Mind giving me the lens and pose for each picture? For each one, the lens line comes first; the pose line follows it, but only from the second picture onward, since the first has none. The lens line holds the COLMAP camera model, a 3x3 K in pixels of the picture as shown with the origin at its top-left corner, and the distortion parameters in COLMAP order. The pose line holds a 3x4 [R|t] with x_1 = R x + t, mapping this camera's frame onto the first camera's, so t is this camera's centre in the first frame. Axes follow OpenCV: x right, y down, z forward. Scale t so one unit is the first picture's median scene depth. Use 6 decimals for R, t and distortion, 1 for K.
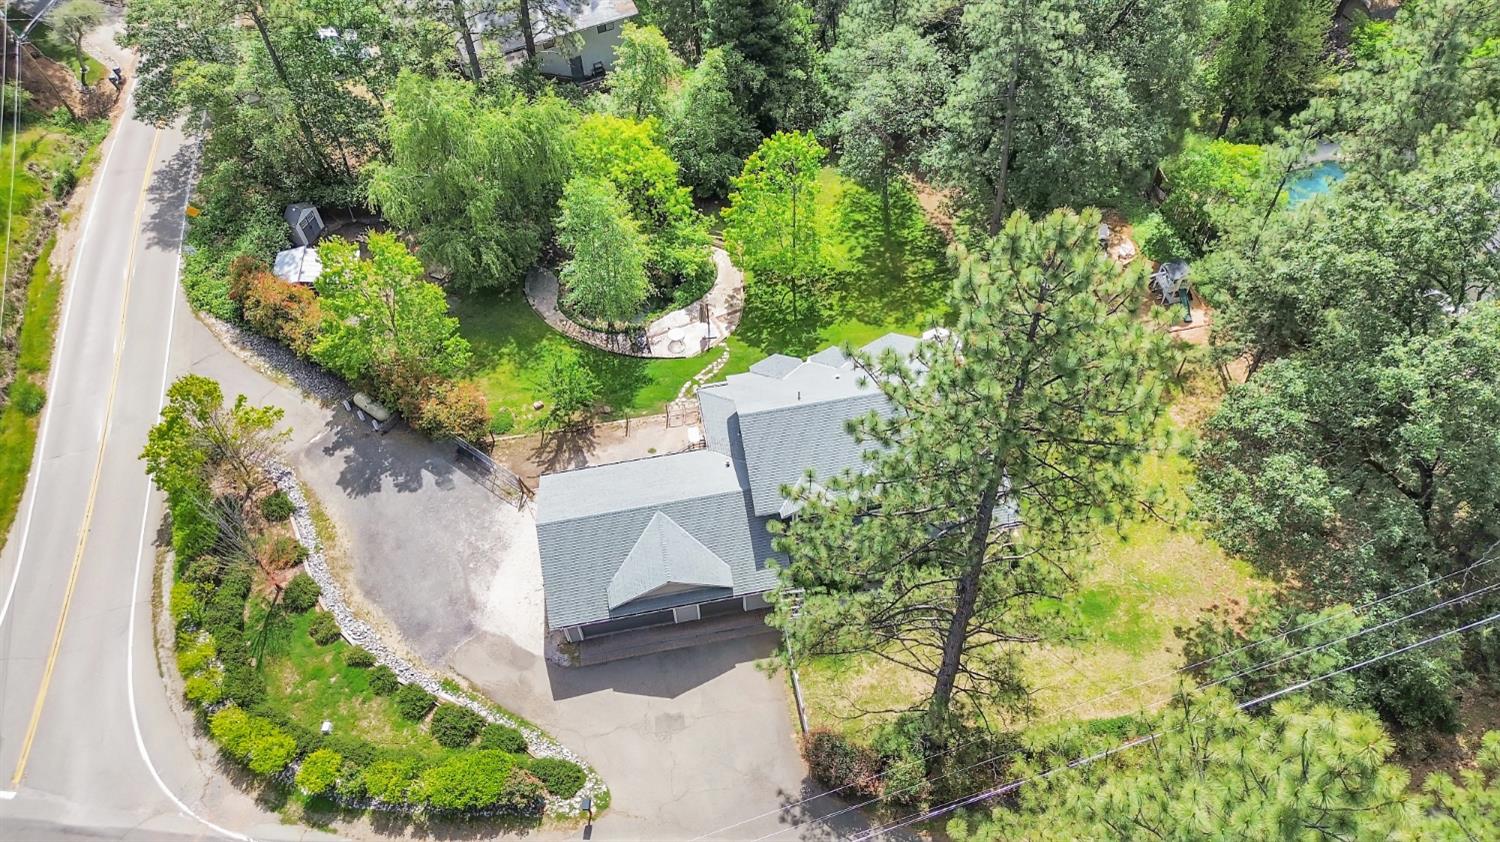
lens RADIAL K [[1057.8, 0, 750.0], [0, 1057.8, 421.0], [0, 0, 1]] dist [0.070744, -0.070796]
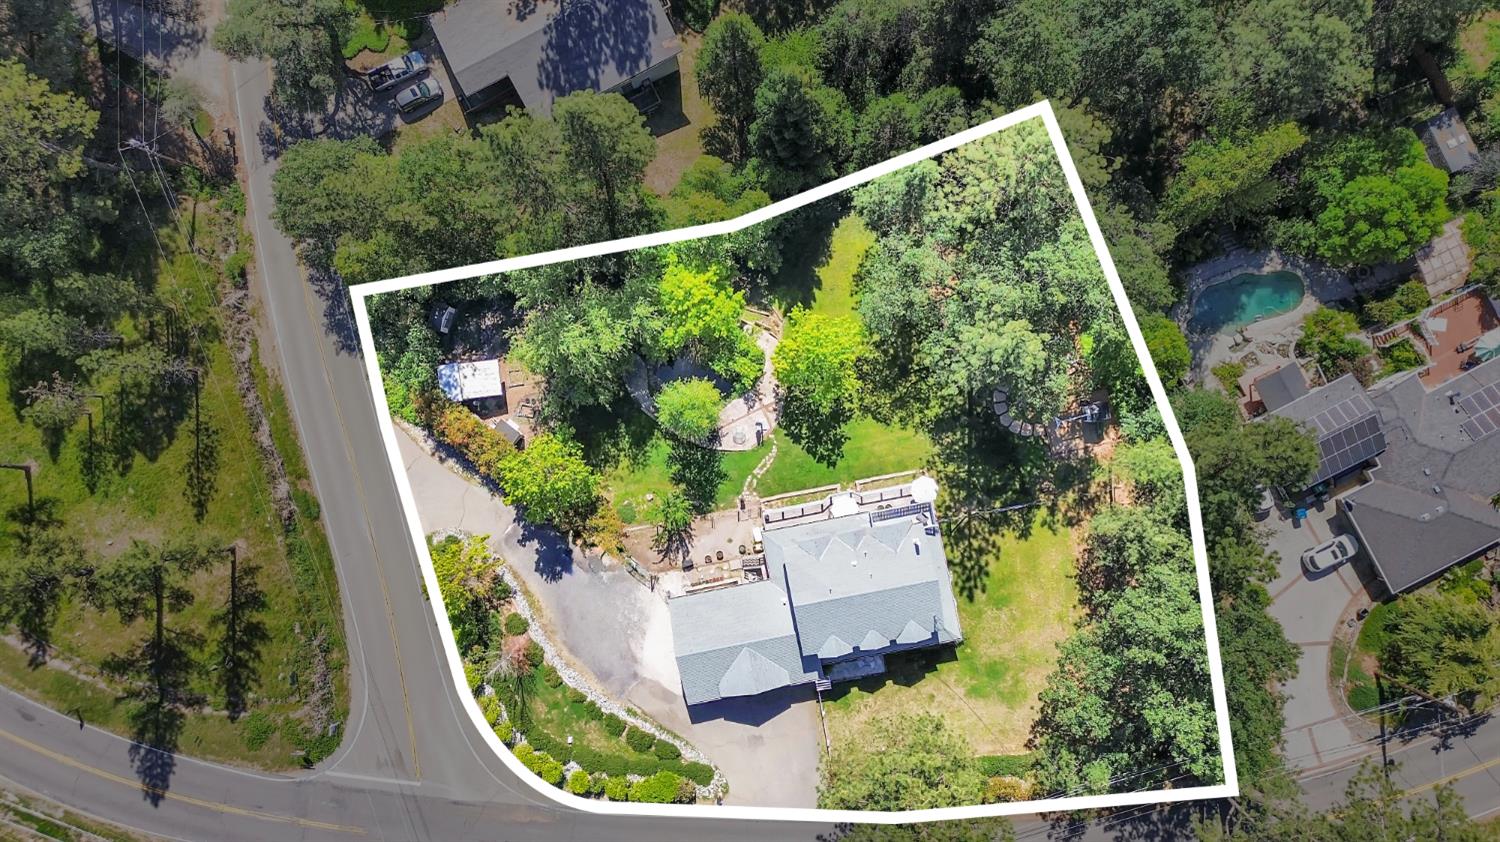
lens RADIAL K [[1057.8, 0, 750.0], [0, 1057.8, 421.0], [0, 0, 1]] dist [0.070744, -0.070796]
pose [[0.999871, -0.013706, 0.008336, -0.083683], [0.005875, 0.796381, 0.604767, -1.161403], [-0.014927, -0.604640, 0.796359, -0.130032]]
